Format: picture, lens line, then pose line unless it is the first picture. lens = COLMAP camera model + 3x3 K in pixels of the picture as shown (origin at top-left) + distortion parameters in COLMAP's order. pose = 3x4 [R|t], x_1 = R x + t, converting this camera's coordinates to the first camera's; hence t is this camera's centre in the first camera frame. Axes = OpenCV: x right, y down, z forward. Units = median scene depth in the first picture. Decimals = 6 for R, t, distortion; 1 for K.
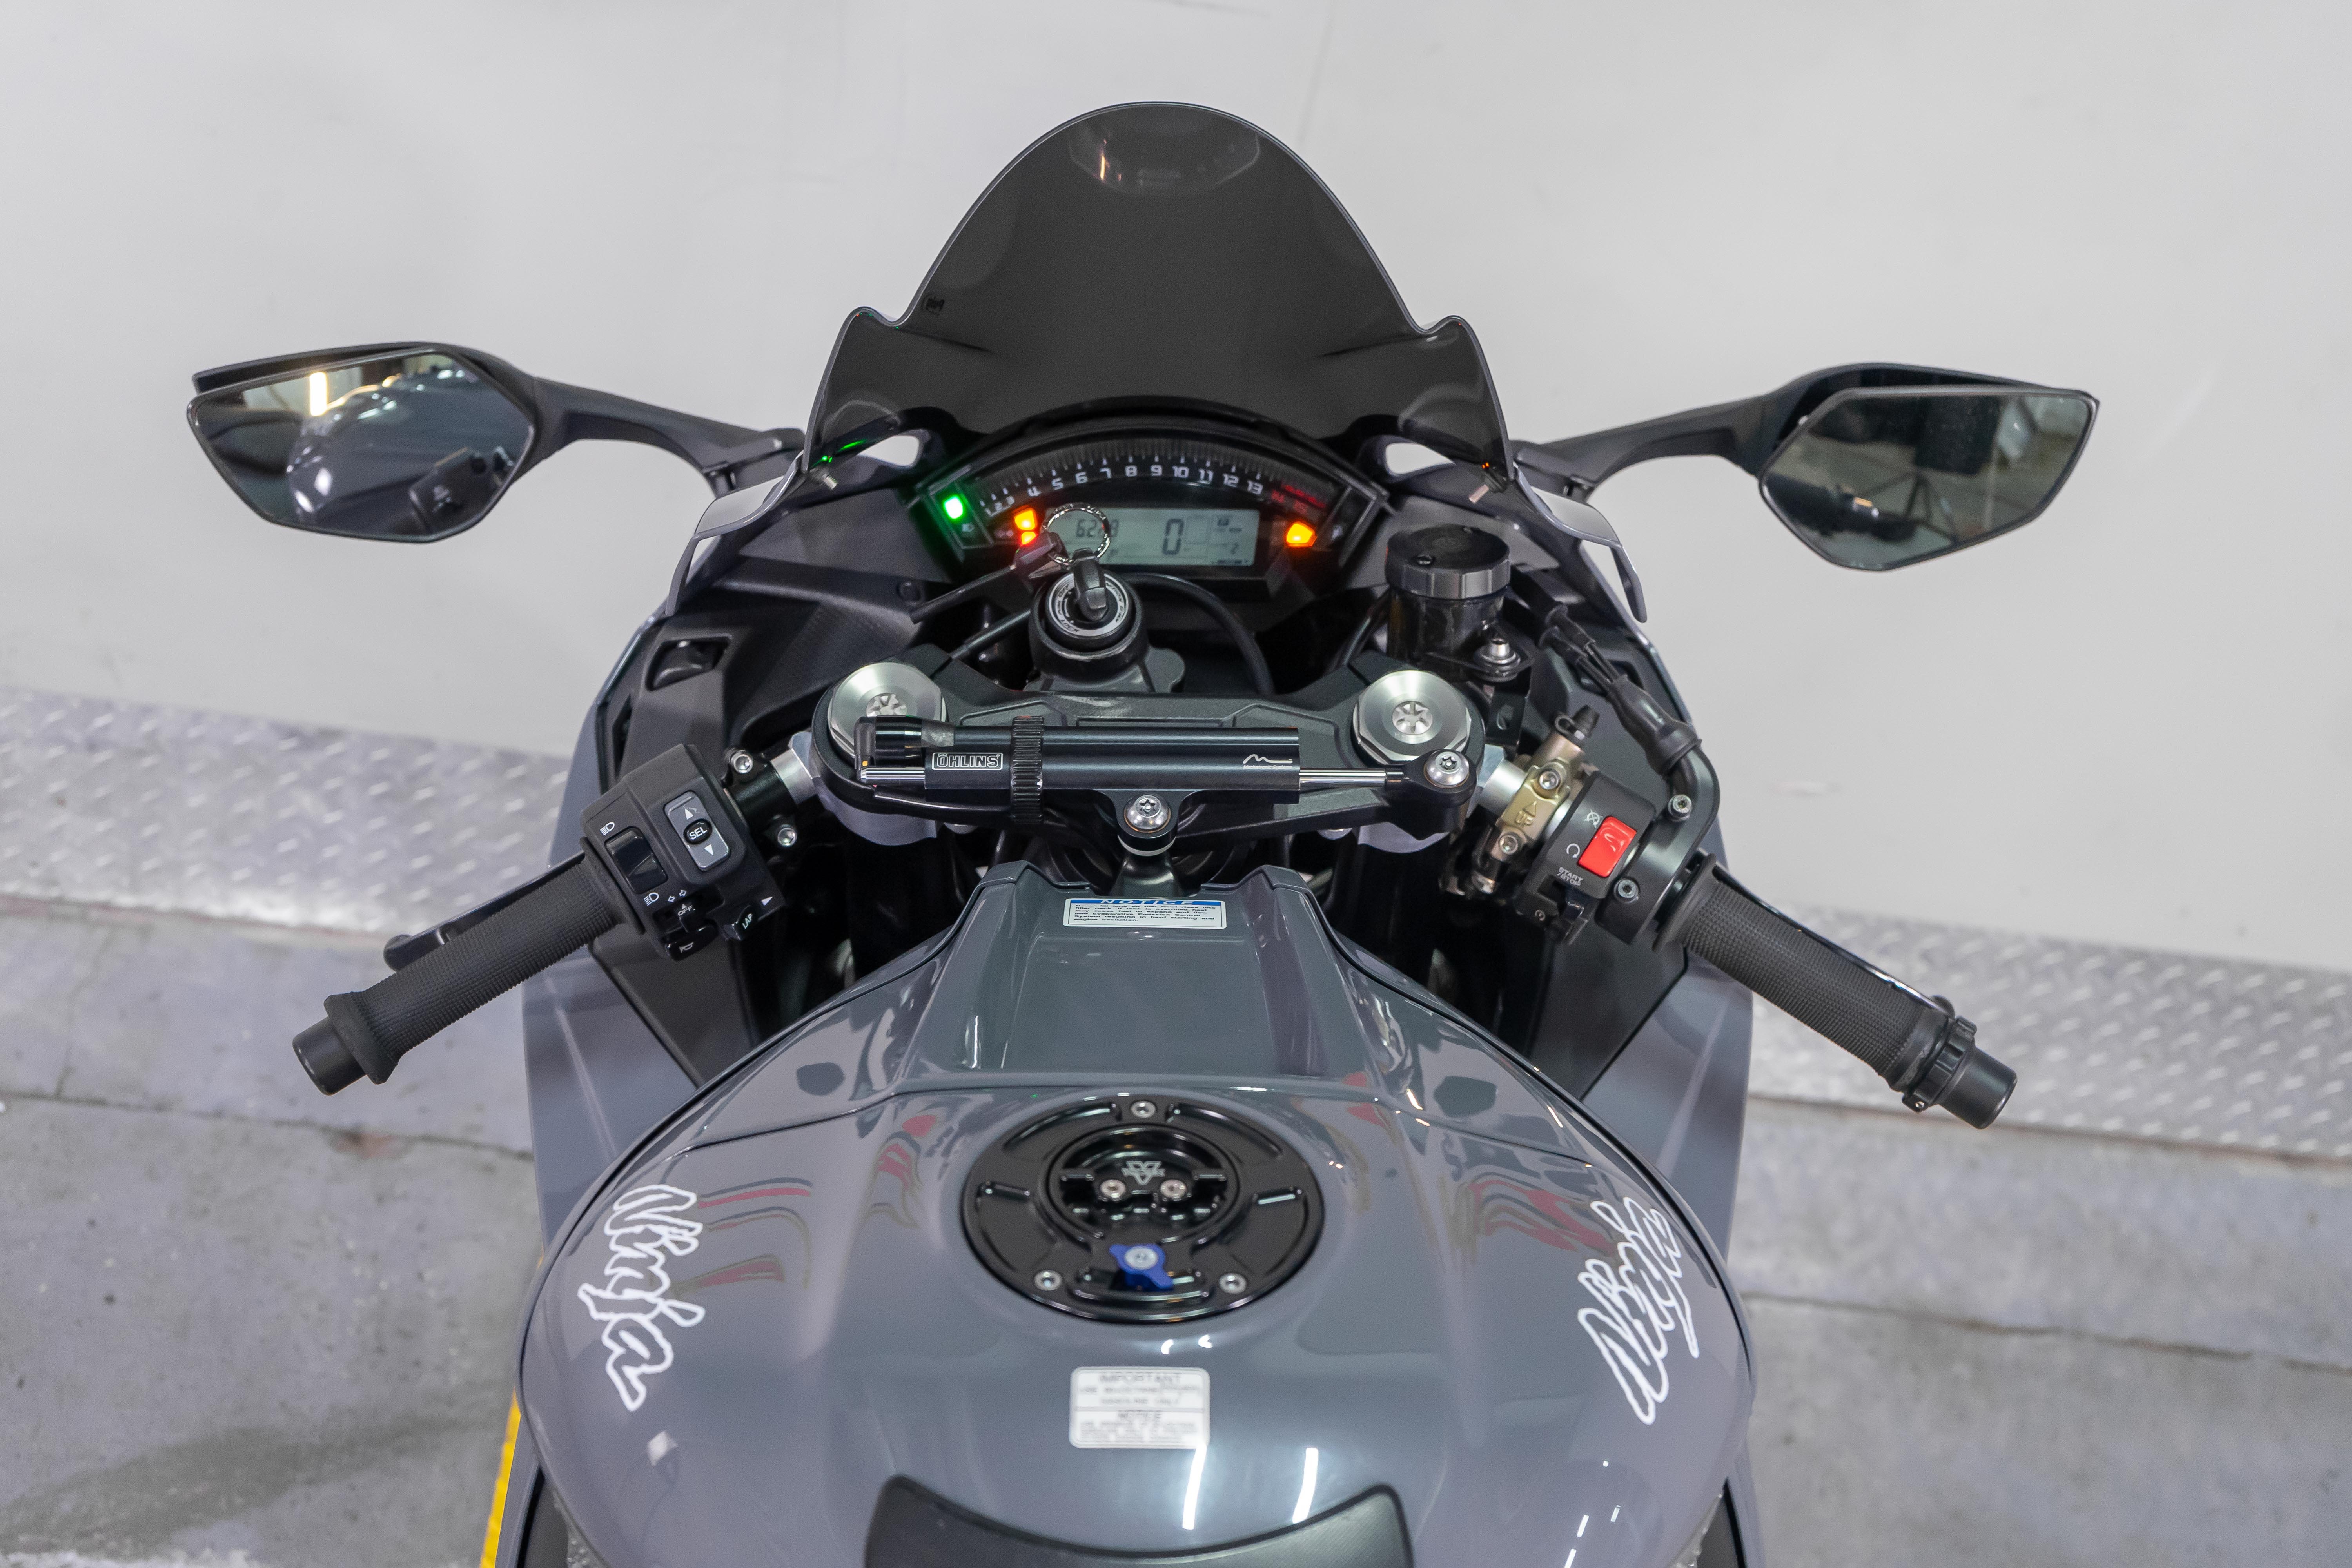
lens RADIAL K [[3158.9, 0, 1179.4], [0, 3158.9, 780.2], [0, 0, 1]] dist [0.008873, 0.000000]
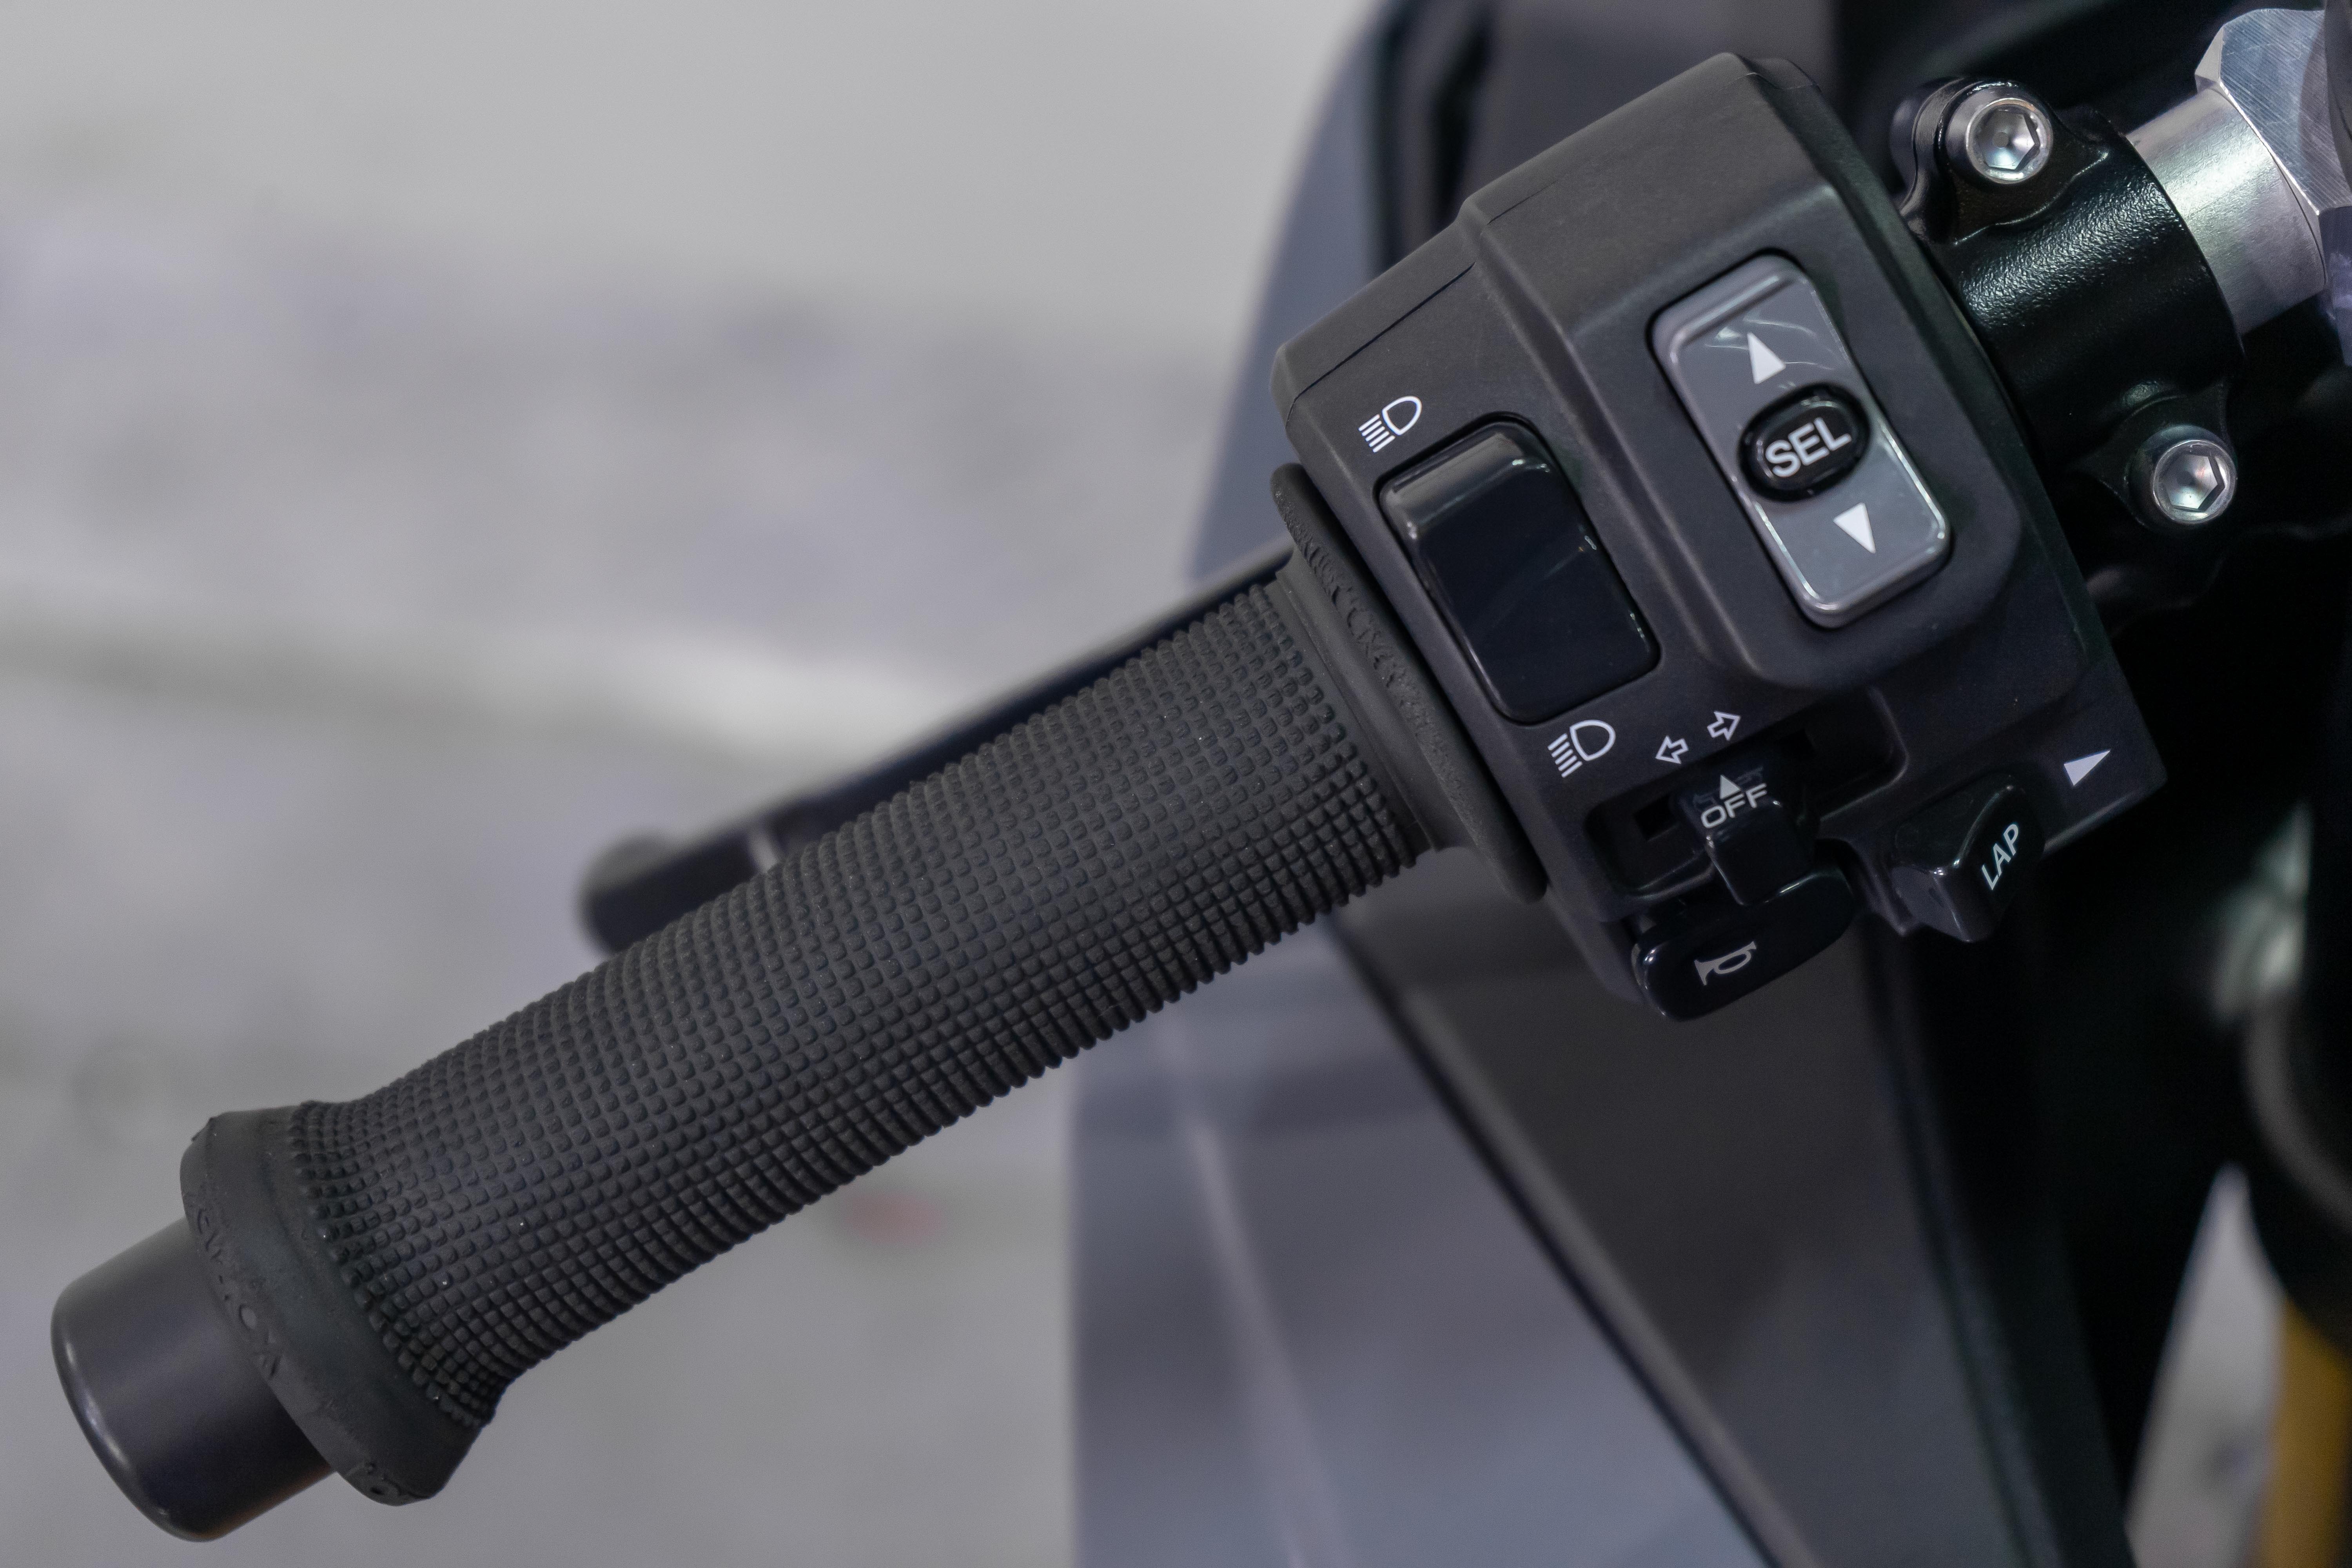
lens RADIAL K [[4617.5, 0, 1176.3], [0, 4617.5, 782.5], [0, 0, 1]] dist [-0.042151, 0.000000]
pose [[0.972845, 0.032309, -0.229191, -0.119653], [-0.018070, 0.997789, 0.063958, 0.019762], [0.230750, -0.058080, 0.971278, 0.674924]]
